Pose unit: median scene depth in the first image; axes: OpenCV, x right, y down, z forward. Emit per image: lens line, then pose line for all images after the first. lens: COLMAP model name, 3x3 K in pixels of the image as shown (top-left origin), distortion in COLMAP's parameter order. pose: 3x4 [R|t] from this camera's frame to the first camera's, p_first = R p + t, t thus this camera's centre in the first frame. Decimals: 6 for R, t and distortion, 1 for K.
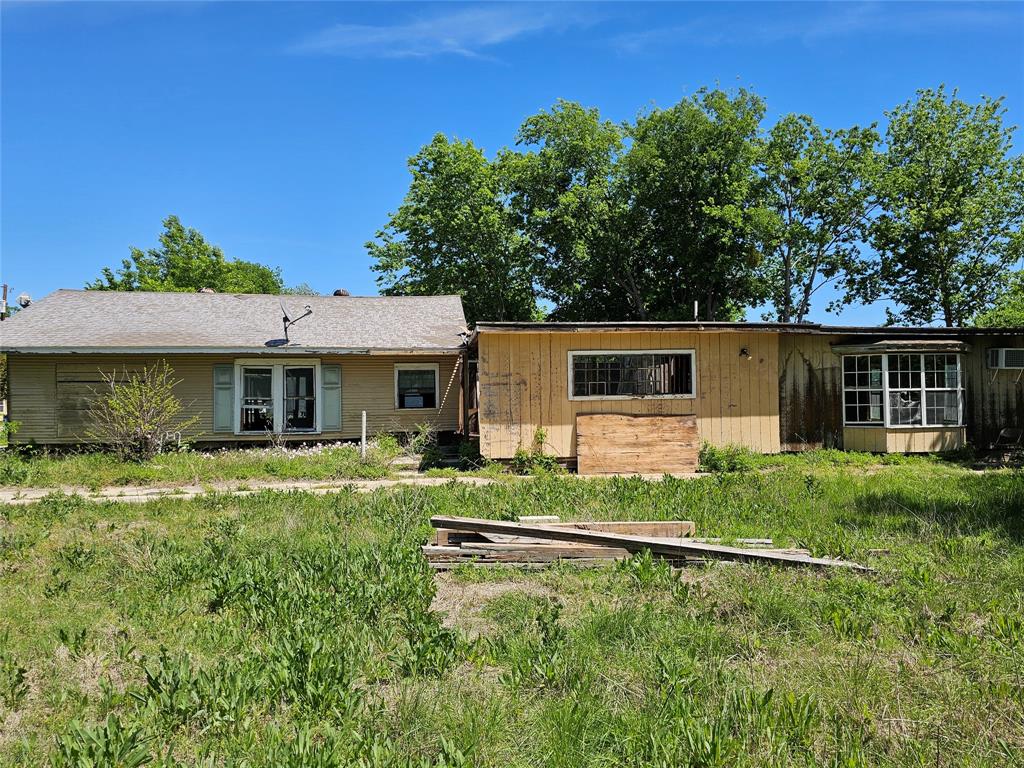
lens RADIAL K [[738.0, 0, 518.4], [0, 738.0, 385.8], [0, 0, 1]] dist [0.120918, -0.146700]
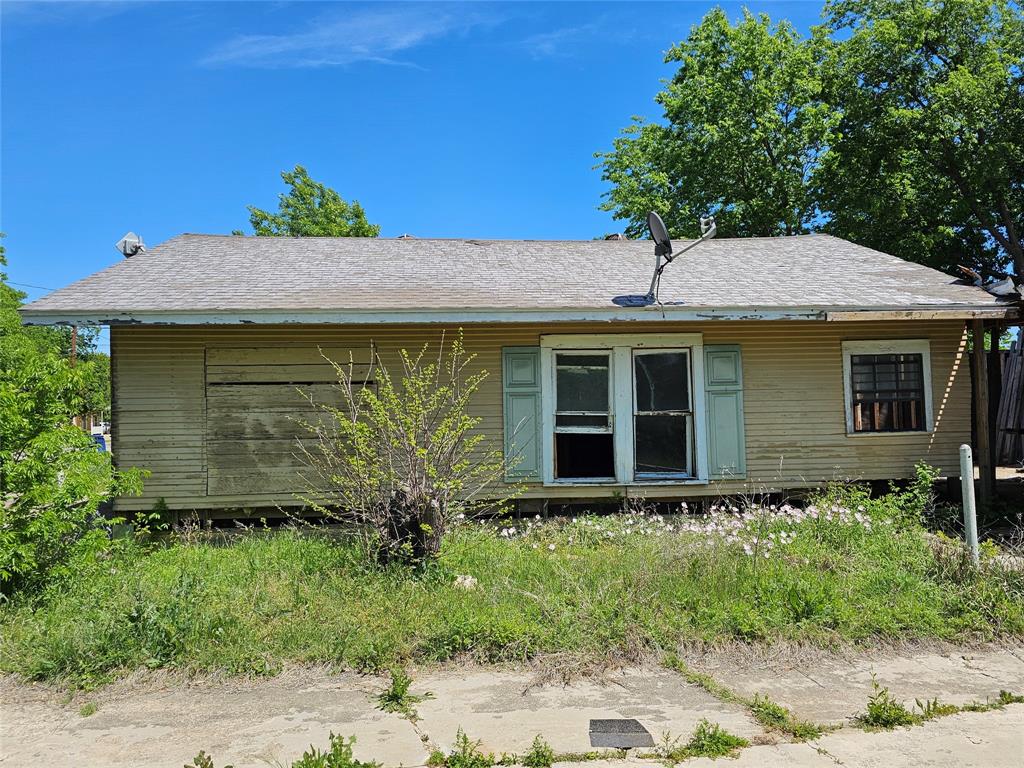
lens RADIAL K [[738.0, 0, 518.4], [0, 738.0, 385.8], [0, 0, 1]] dist [0.120918, -0.146700]
pose [[0.998301, -0.011475, -0.057130, -0.367432], [0.009954, 0.999590, -0.026833, 0.010970], [0.057414, 0.026219, 0.998006, 0.503207]]
